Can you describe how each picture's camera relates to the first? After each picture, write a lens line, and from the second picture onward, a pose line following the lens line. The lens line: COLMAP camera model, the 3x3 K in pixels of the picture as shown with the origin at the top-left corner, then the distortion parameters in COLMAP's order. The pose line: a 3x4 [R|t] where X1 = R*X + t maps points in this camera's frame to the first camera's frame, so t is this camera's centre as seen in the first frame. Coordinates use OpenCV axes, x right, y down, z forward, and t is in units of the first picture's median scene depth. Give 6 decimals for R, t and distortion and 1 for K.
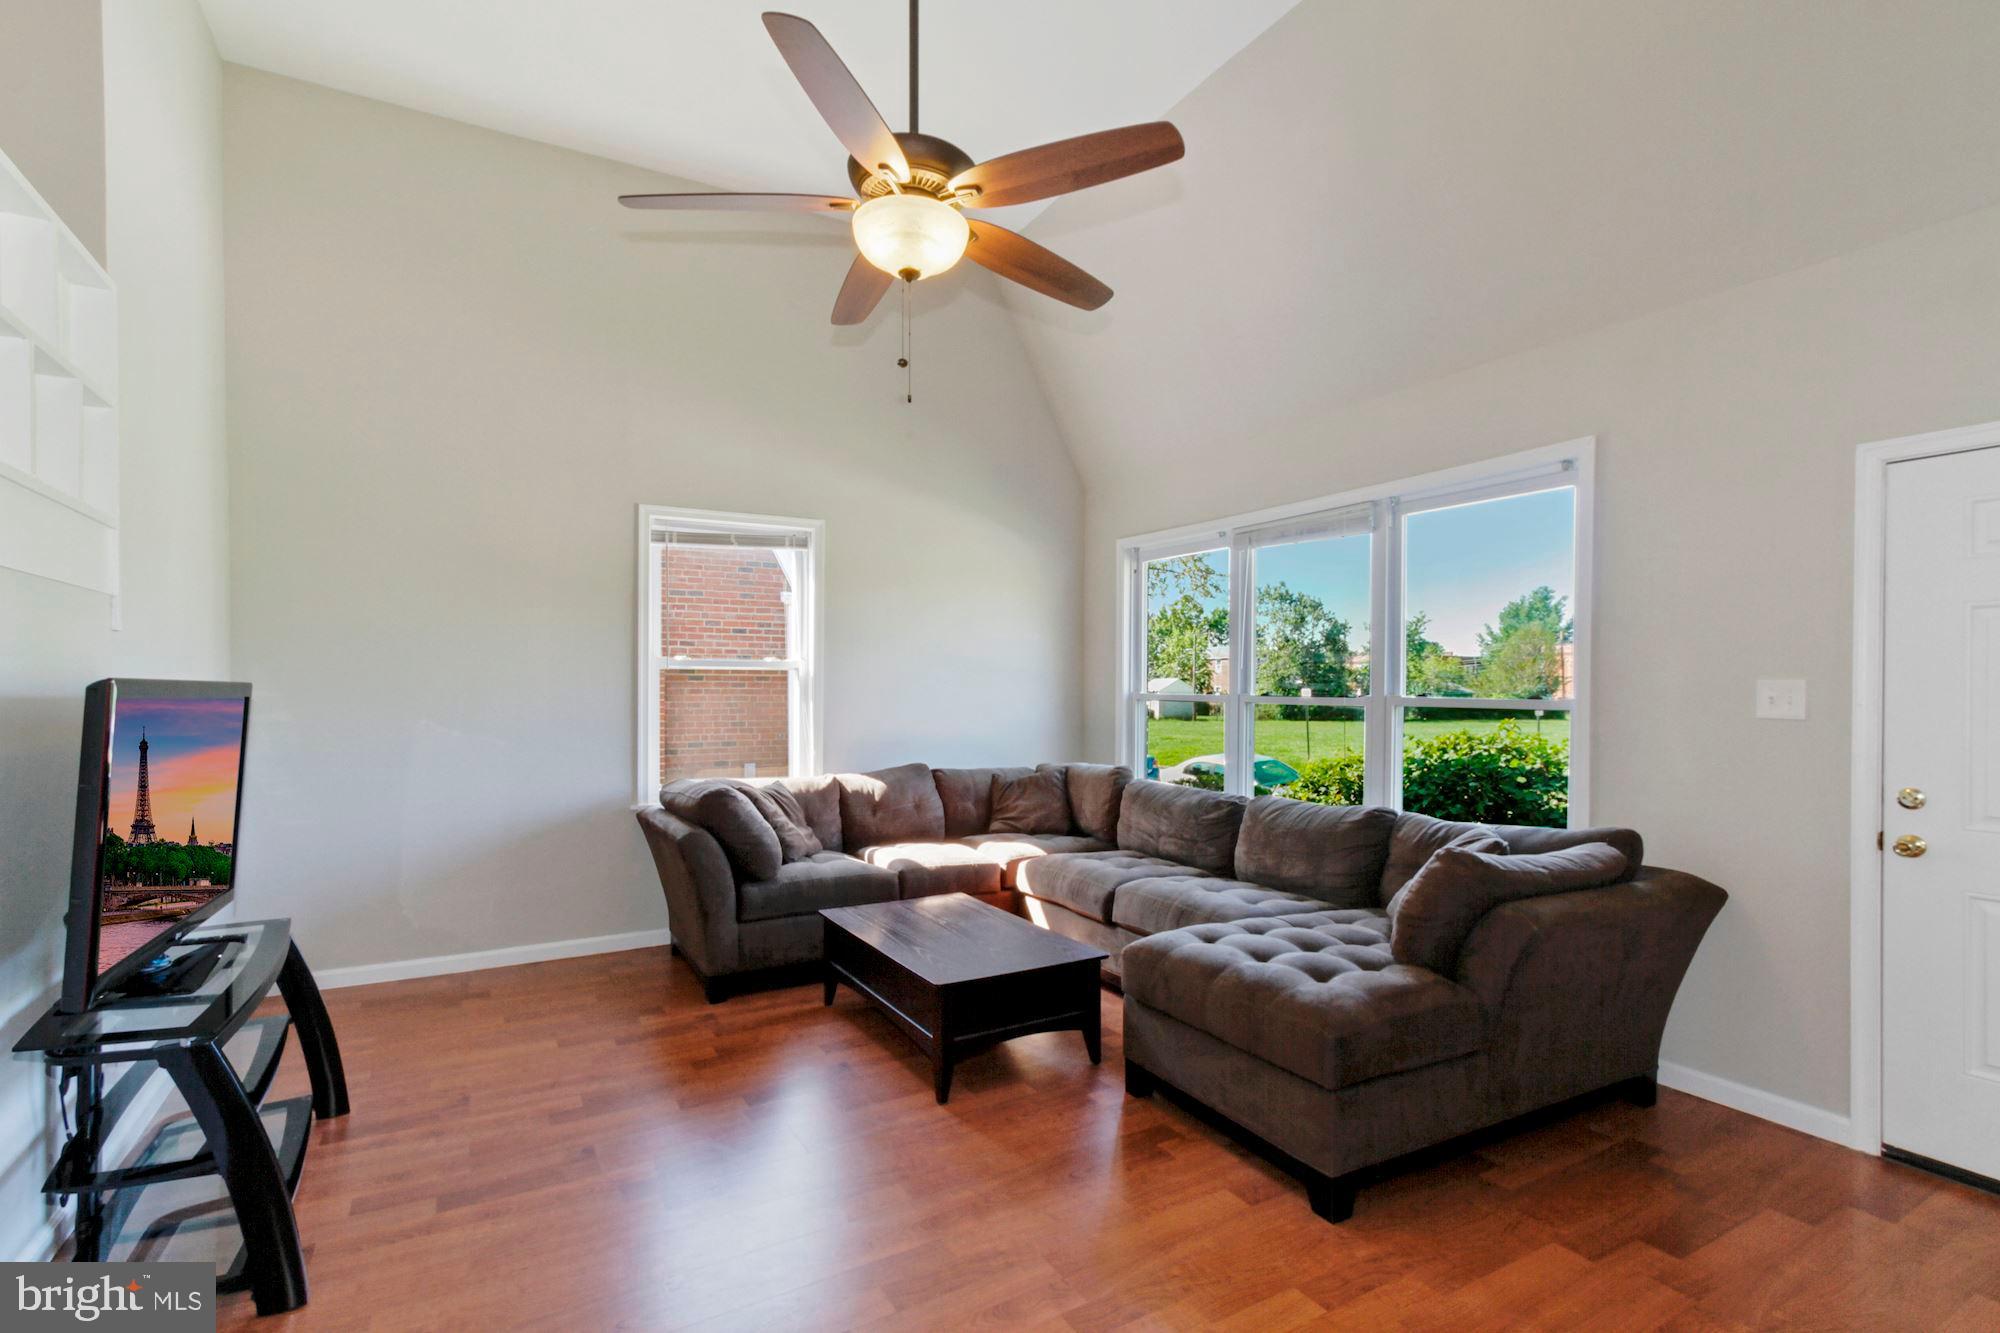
lens RADIAL K [[934.7, 0, 991.2], [0, 934.7, 676.0], [0, 0, 1]] dist [0.003410, 0.004568]
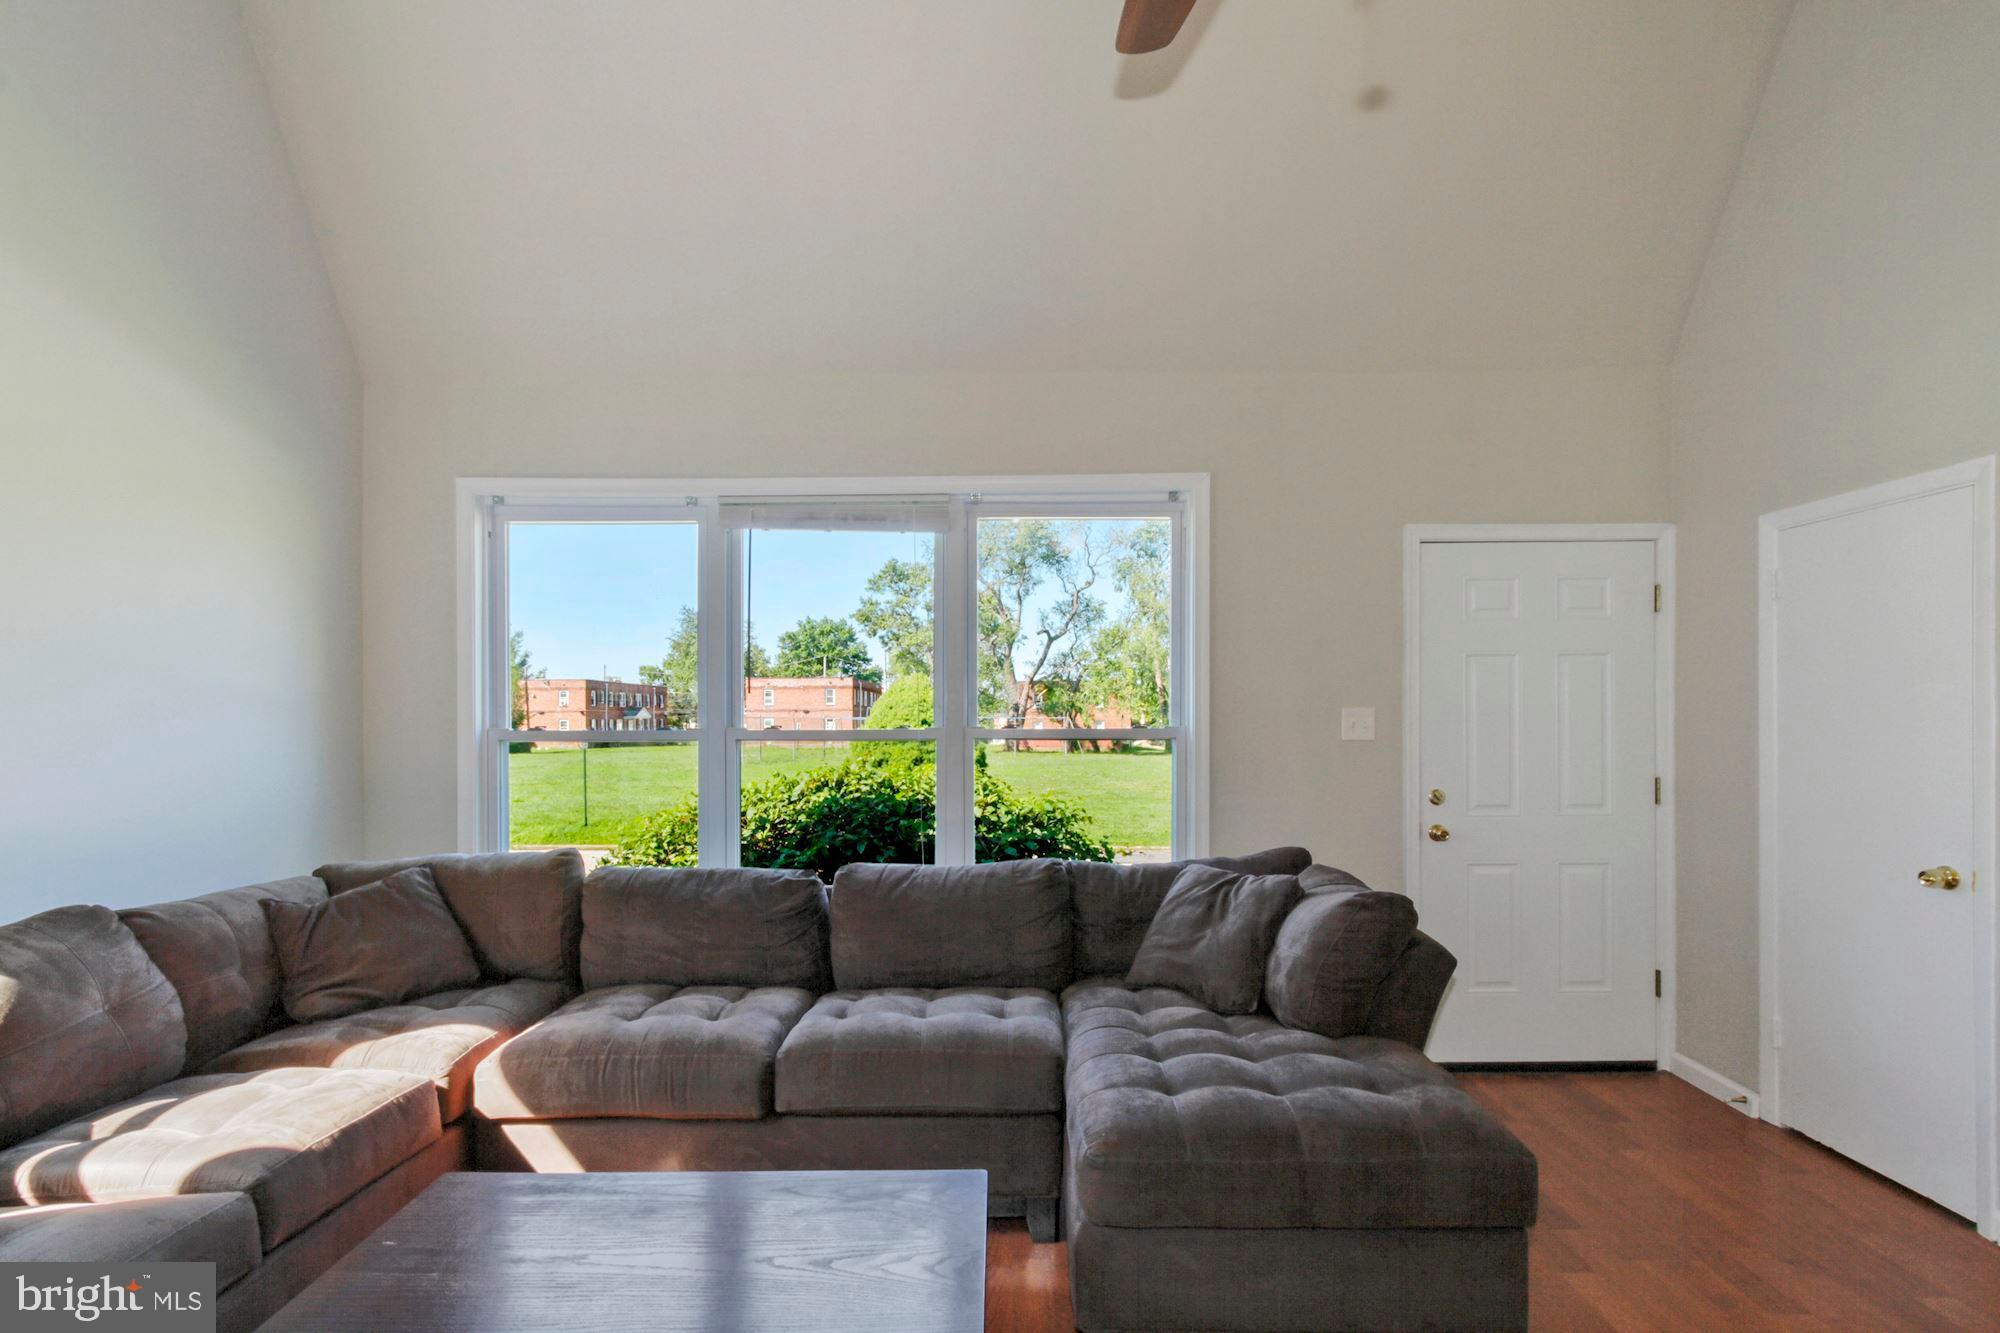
lens RADIAL K [[934.7, 0, 1009.8], [0, 934.7, 709.4], [0, 0, 1]] dist [0.003410, 0.004568]
pose [[0.503096, 0.003675, 0.864223, -0.265624], [-0.002483, 0.999993, -0.002807, 0.006609], [-0.864227, -0.000734, 0.503101, 0.488796]]
